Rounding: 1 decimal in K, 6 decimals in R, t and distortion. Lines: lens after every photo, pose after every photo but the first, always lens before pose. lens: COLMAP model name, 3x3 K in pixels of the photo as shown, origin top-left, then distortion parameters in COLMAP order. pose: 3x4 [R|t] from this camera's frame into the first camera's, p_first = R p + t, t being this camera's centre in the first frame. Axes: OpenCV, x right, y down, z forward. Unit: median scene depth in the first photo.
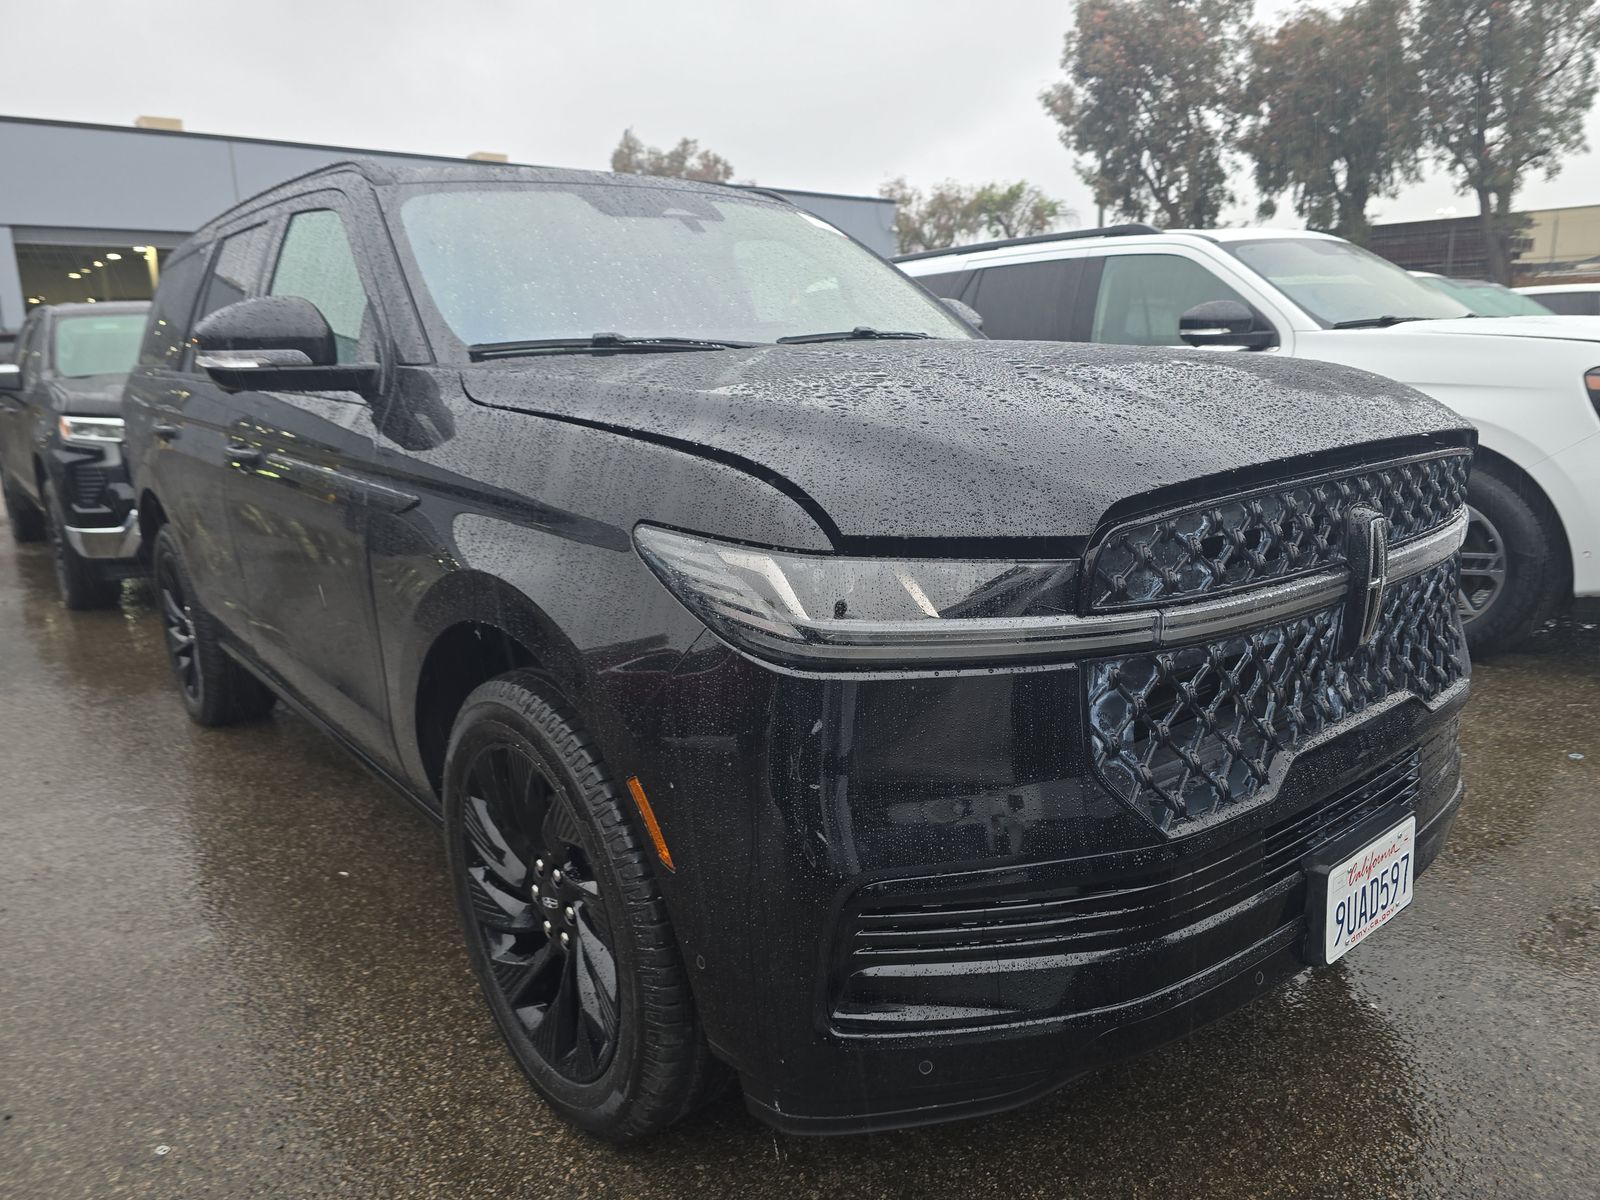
lens RADIAL K [[1094.1, 0, 800.0], [0, 1094.1, 600.0], [0, 0, 1]] dist [0.063163, -0.056208]
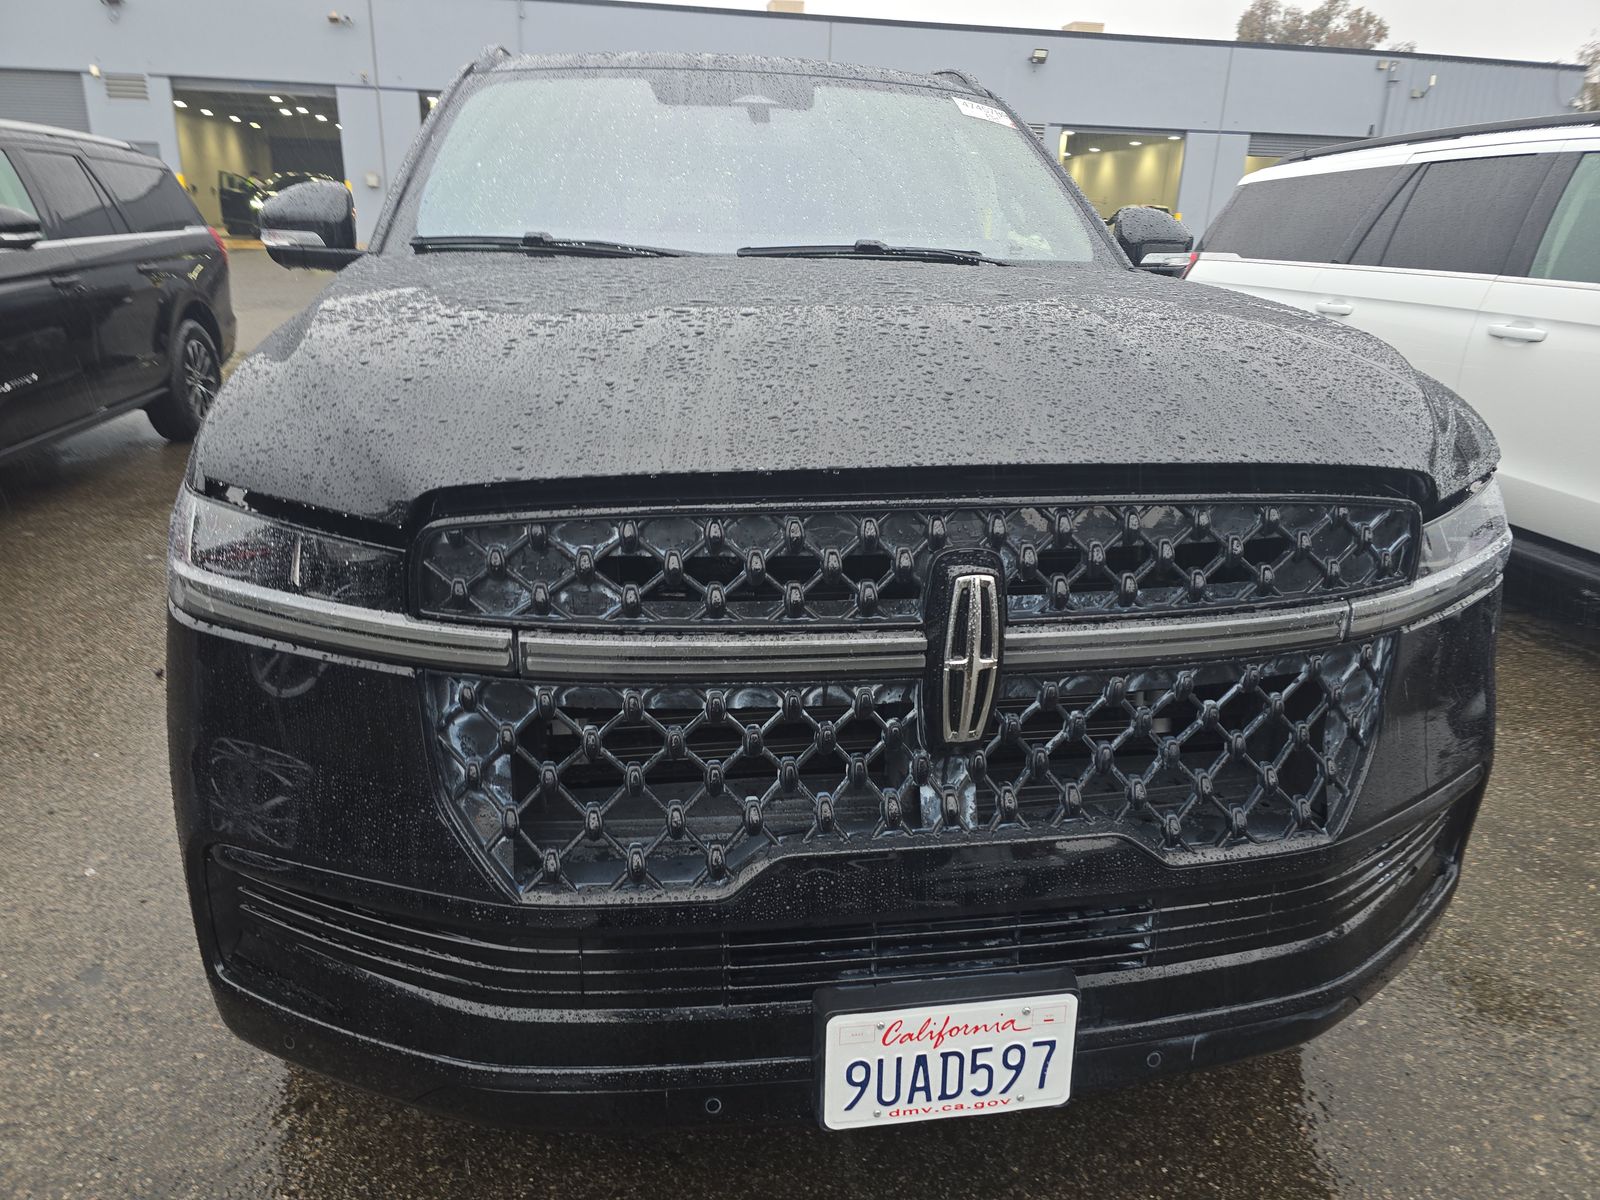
lens RADIAL K [[1094.1, 0, 800.0], [0, 1094.1, 600.0], [0, 0, 1]] dist [0.063163, -0.056208]
pose [[0.863183, 0.209849, -0.459216, 0.675848], [-0.164316, 0.976778, 0.137497, -0.122810], [0.477406, -0.043229, 0.877619, 0.303773]]
